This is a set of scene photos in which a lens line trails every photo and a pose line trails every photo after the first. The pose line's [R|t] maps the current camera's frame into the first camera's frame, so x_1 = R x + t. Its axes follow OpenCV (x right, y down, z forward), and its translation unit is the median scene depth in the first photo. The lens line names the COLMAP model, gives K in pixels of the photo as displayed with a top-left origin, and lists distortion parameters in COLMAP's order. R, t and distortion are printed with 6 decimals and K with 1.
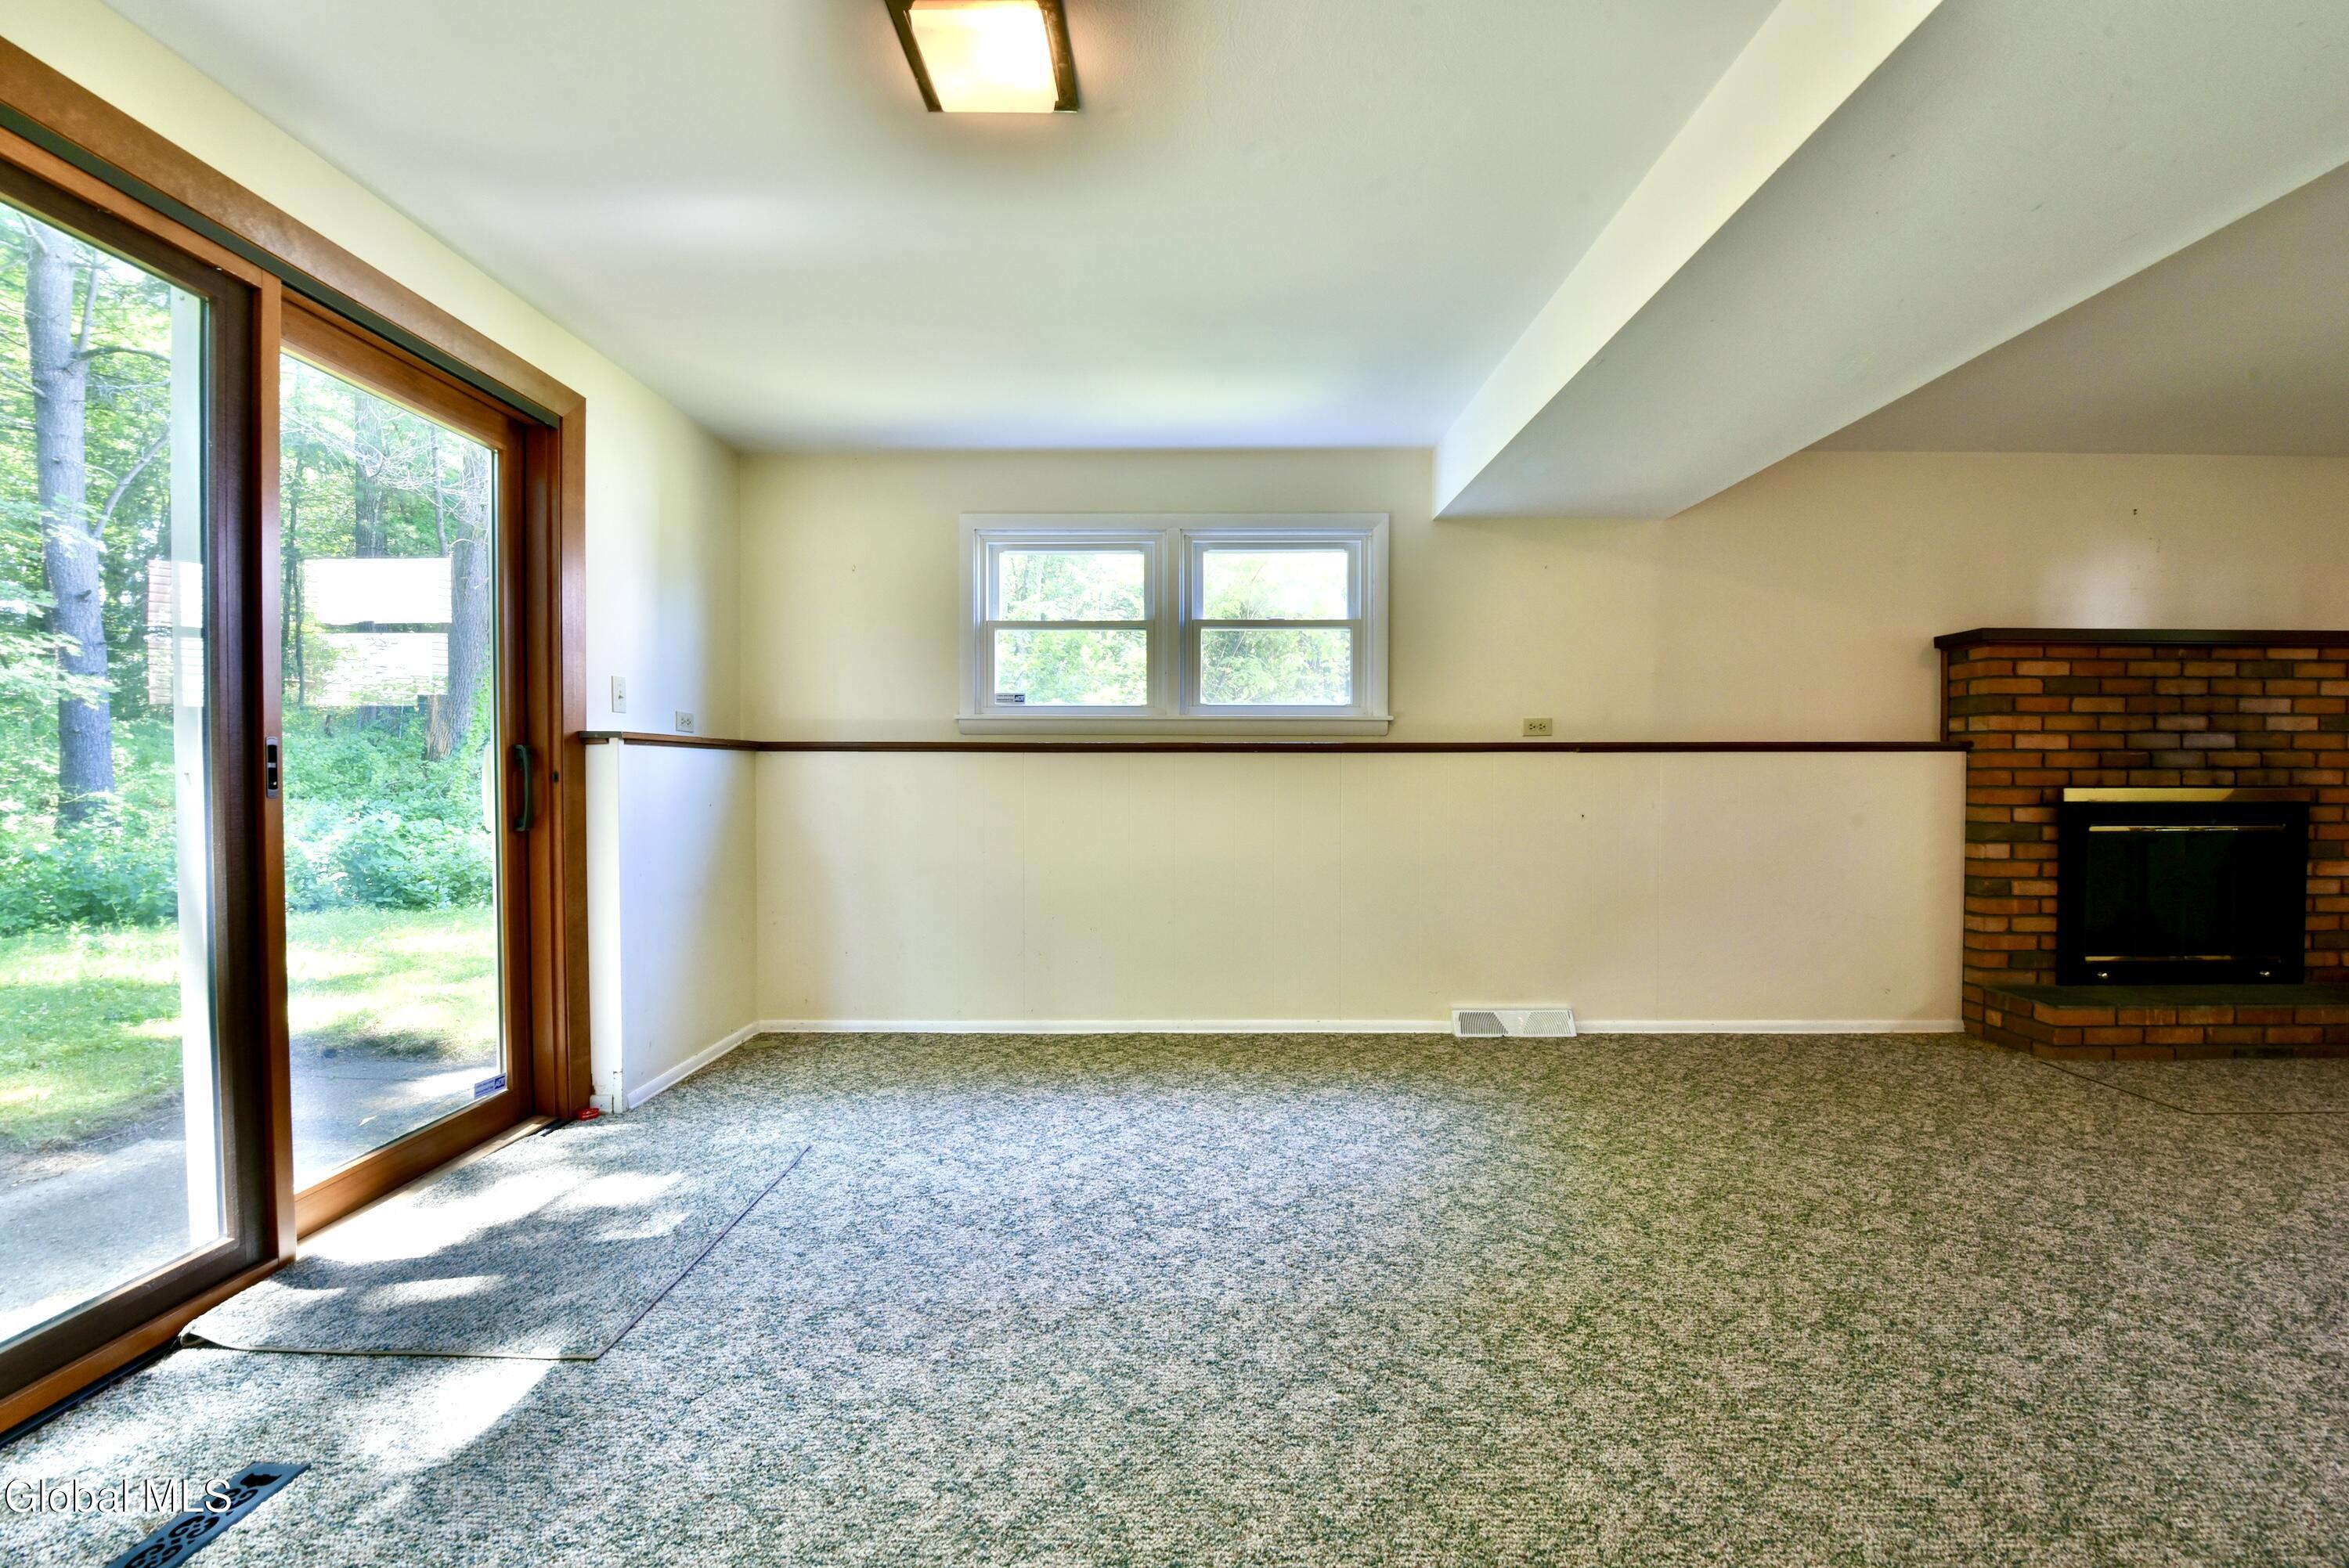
lens RADIAL K [[942.4, 0, 1177.2], [0, 942.4, 785.9], [0, 0, 1]] dist [-0.017272, -0.002000]
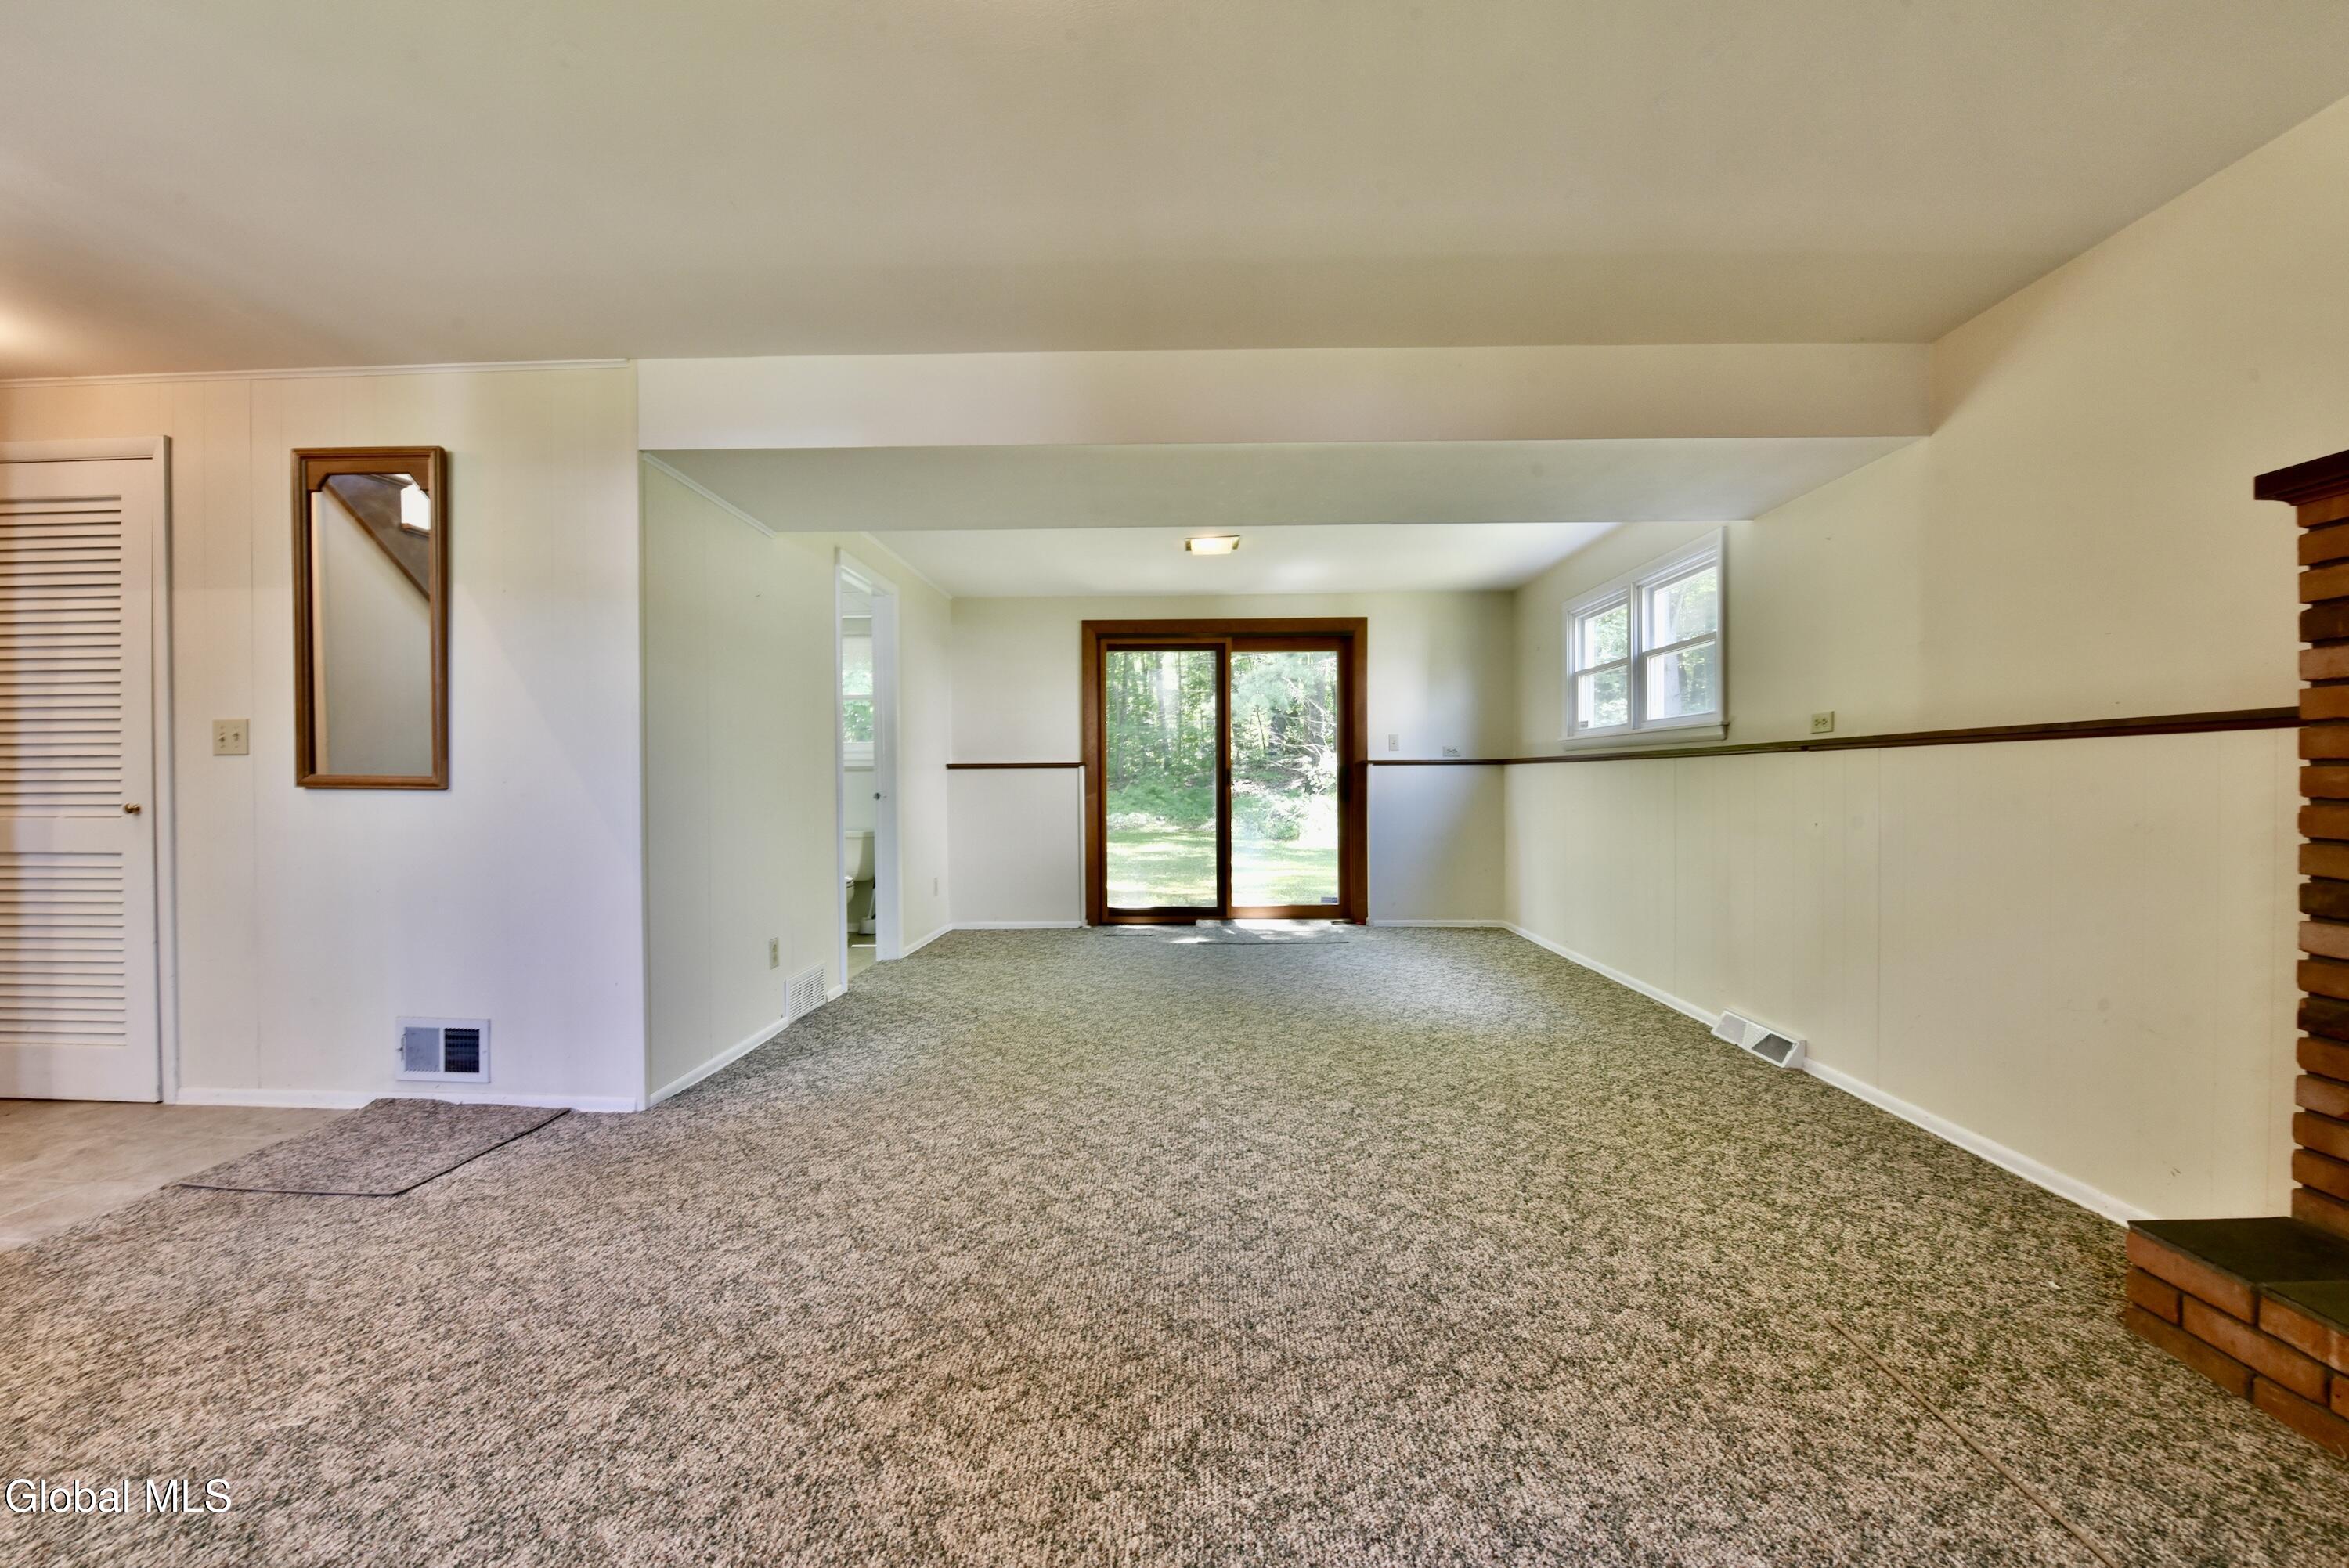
lens RADIAL K [[935.4, 0, 1174.2], [0, 935.4, 788.1], [0, 0, 1]] dist [-0.018324, -0.002087]
pose [[-0.011898, 0.009744, -0.999882, 2.361921], [-0.007966, 0.999920, 0.009839, -0.009194], [0.999897, 0.008082, -0.011820, 0.759633]]
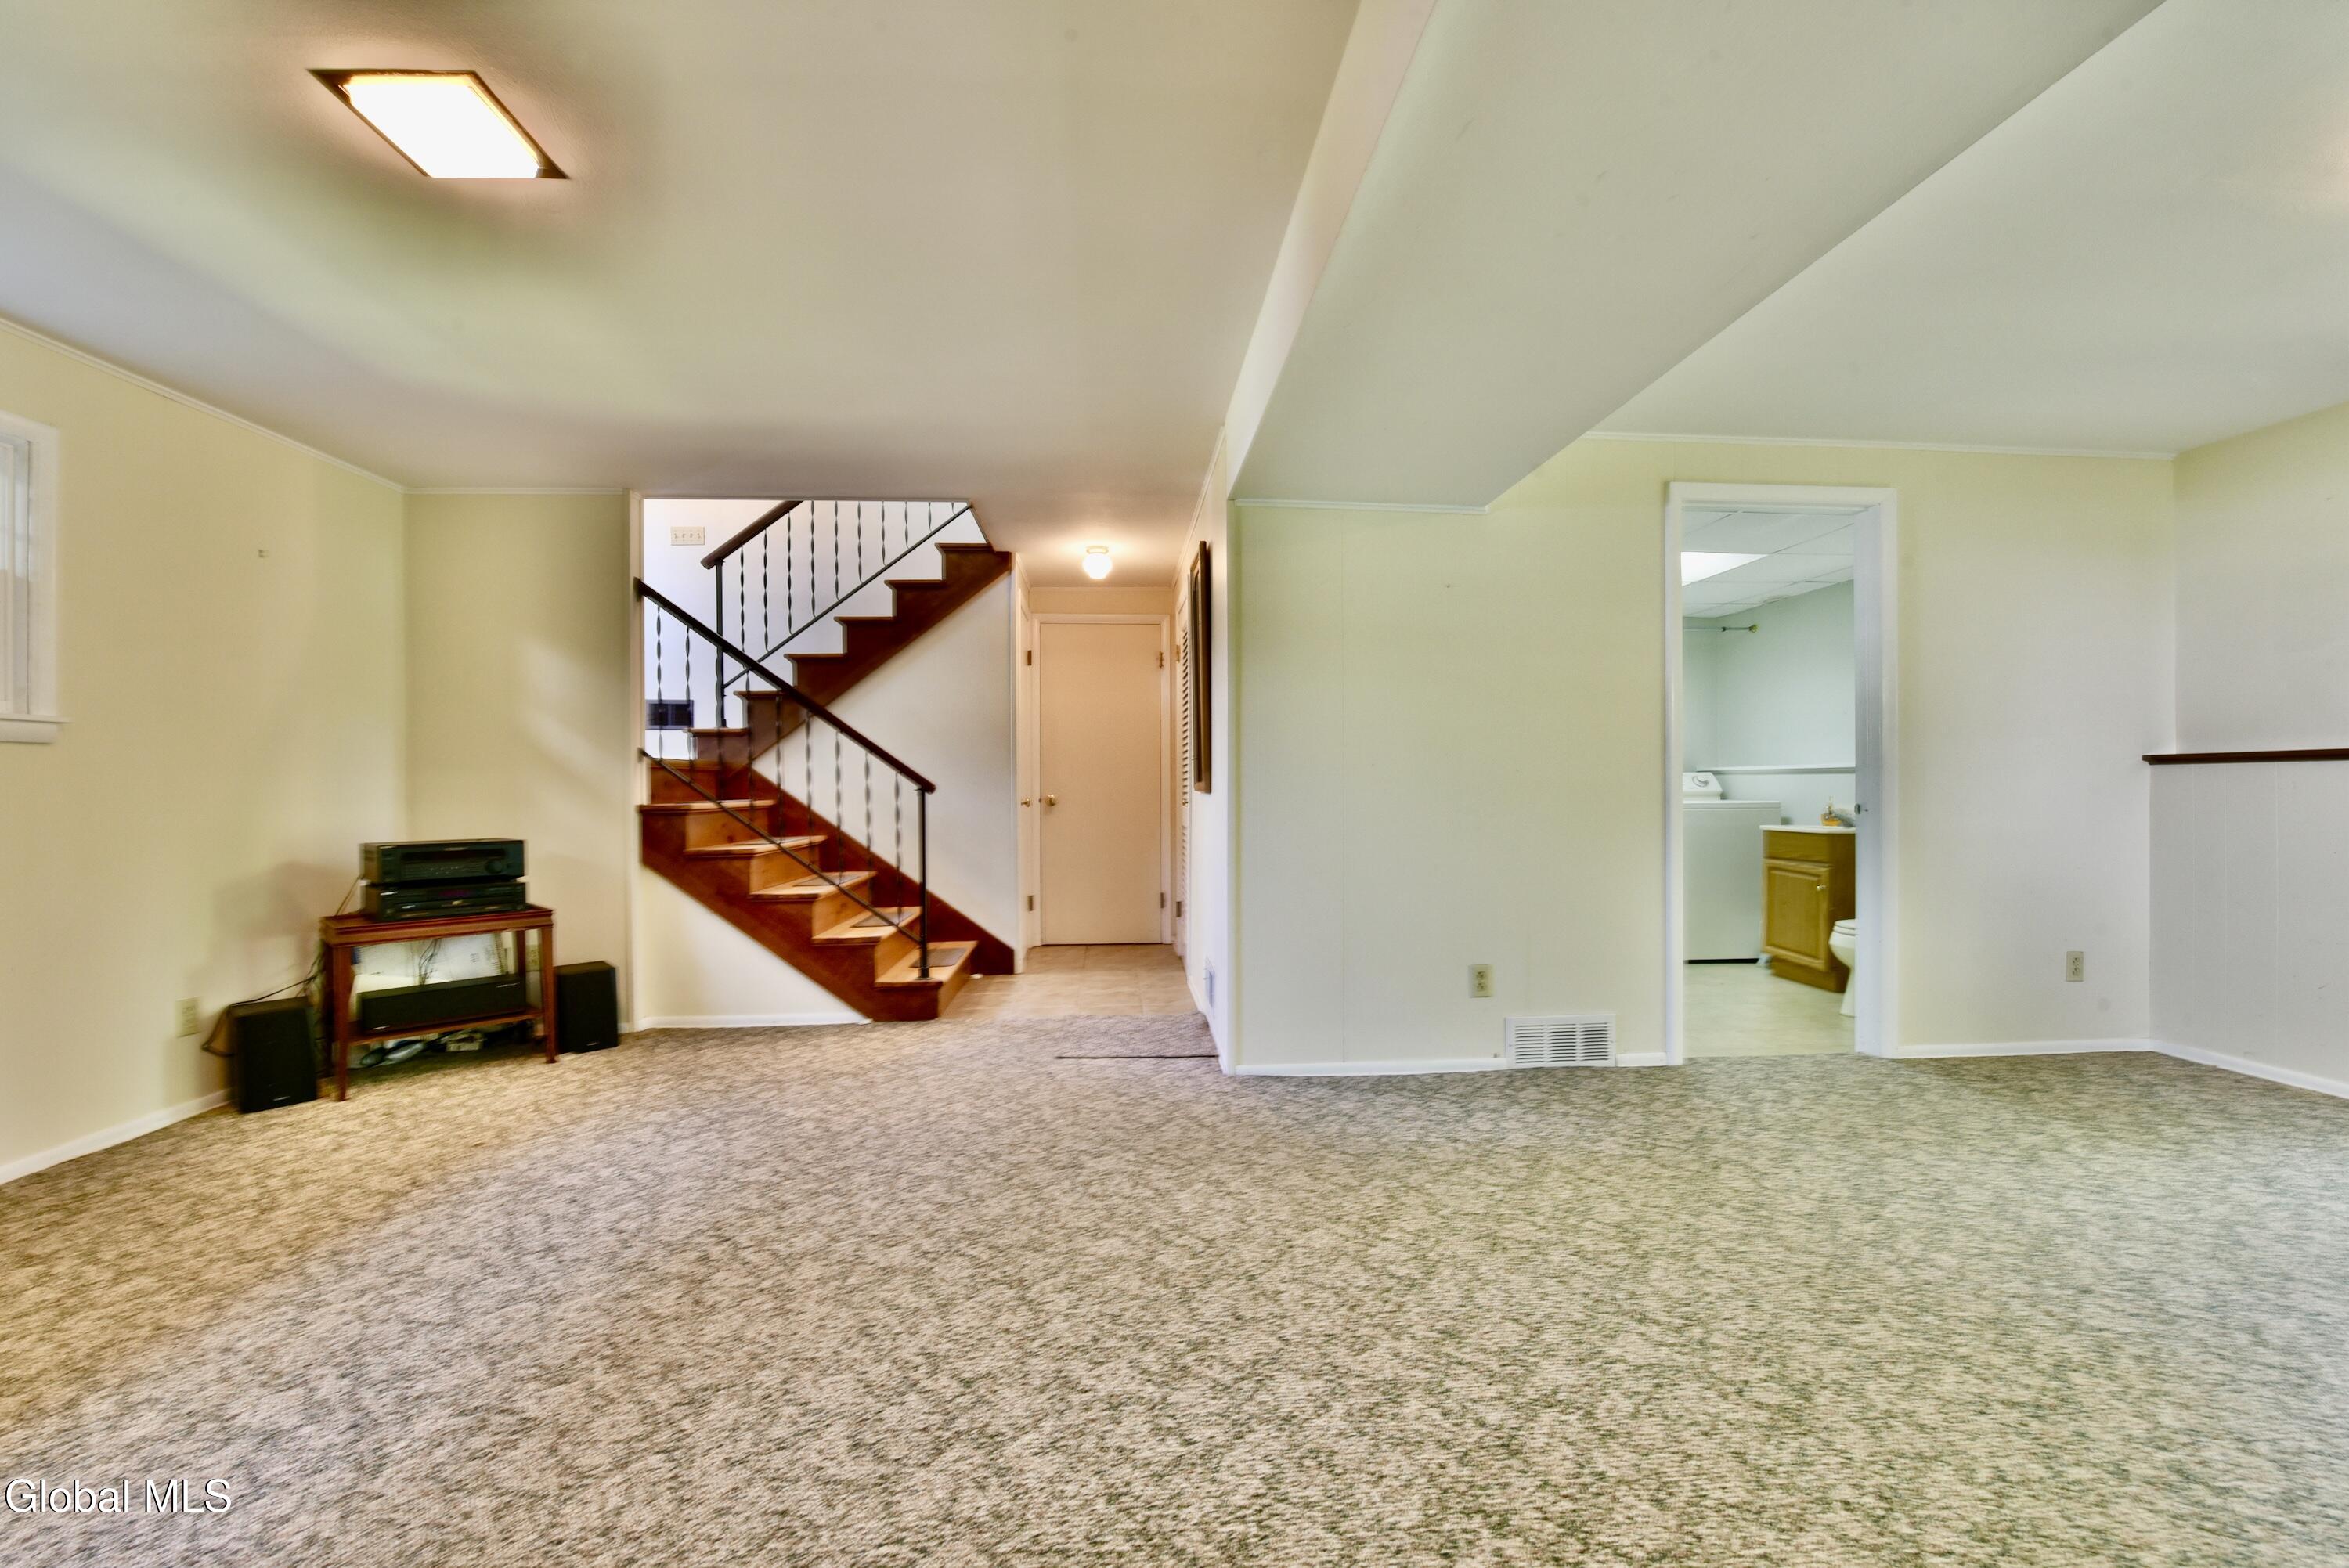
lens RADIAL K [[942.4, 0, 1177.2], [0, 942.4, 785.9], [0, 0, 1]] dist [-0.017272, -0.002000]
pose [[-0.996654, 0.004197, -0.081622, 1.174780], [0.002857, 0.999859, 0.016521, -0.028924], [0.081680, 0.016232, -0.996526, 1.560433]]
